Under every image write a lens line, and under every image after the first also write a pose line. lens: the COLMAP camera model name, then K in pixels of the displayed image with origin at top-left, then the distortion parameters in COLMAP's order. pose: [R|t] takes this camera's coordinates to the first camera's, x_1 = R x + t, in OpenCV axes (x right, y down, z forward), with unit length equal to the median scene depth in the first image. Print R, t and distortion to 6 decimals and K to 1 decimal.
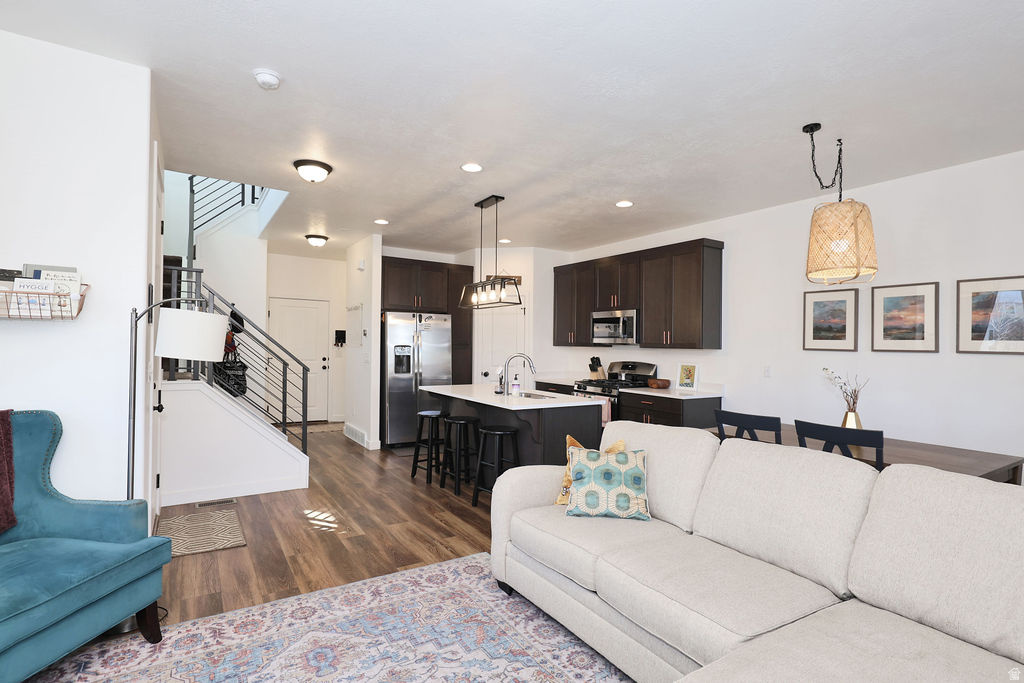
lens RADIAL K [[500.4, 0, 512.0], [0, 500.4, 341.5], [0, 0, 1]] dist [0.000220, 0.000346]
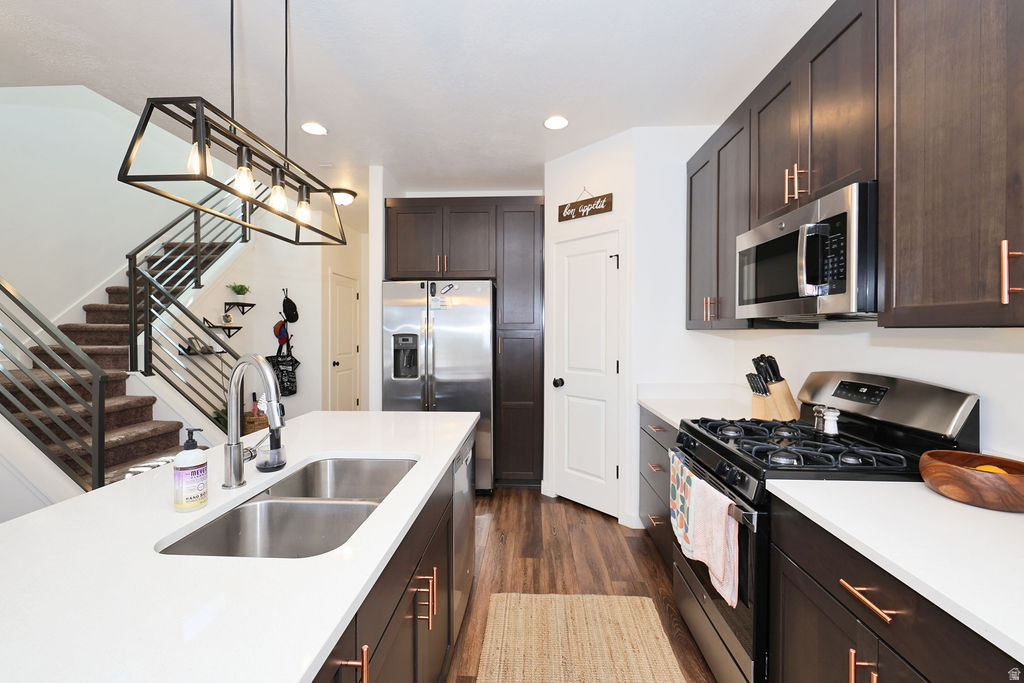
lens RADIAL K [[437.4, 0, 510.7], [0, 437.4, 334.5], [0, 0, 1]] dist [-0.001405, -0.000241]
pose [[0.808873, -0.015413, -0.587781, 0.342505], [0.020115, 0.999797, 0.001465, 0.017030], [0.587639, -0.013008, 0.809019, 1.024344]]
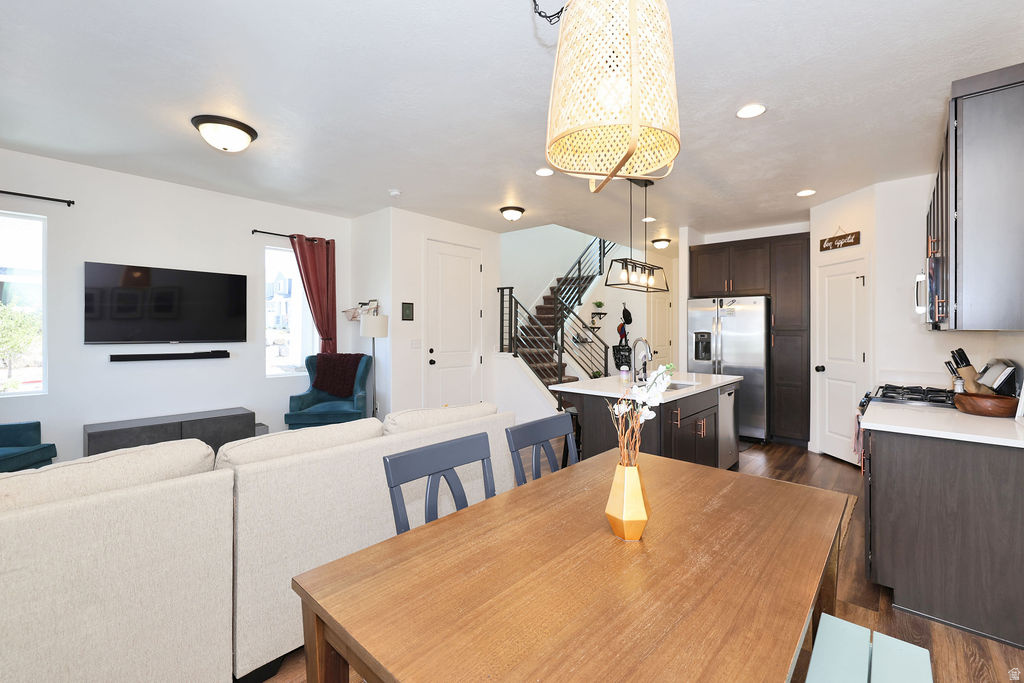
lens RADIAL K [[432.7, 0, 510.0], [0, 432.7, 318.9], [0, 0, 1]] dist [0.000129, -0.000015]
pose [[0.256555, -0.041518, -0.965638, 0.832913], [0.004413, 0.999117, -0.041785, 0.026011], [0.966520, 0.006459, 0.256512, 0.662517]]
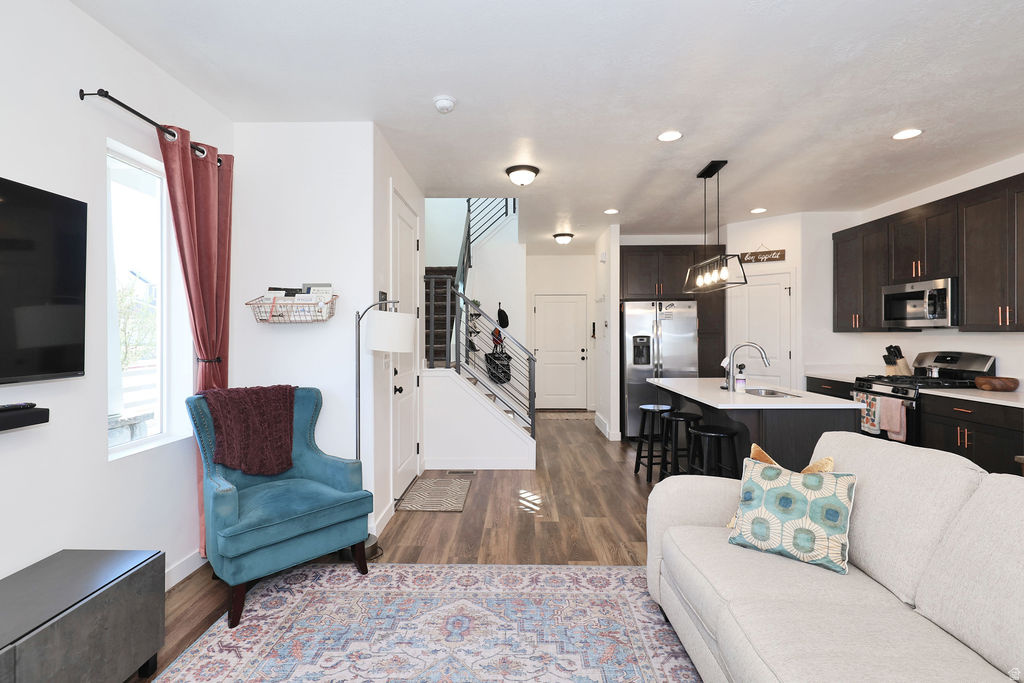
lens RADIAL K [[500.4, 0, 512.6], [0, 500.4, 336.1], [0, 0, 1]] dist [-0.003947, 0.000586]
pose [[0.828839, -0.020835, -0.559098, 0.186382], [0.024546, 0.999698, -0.000865, 0.005356], [0.558948, -0.013006, 0.829101, 0.097581]]
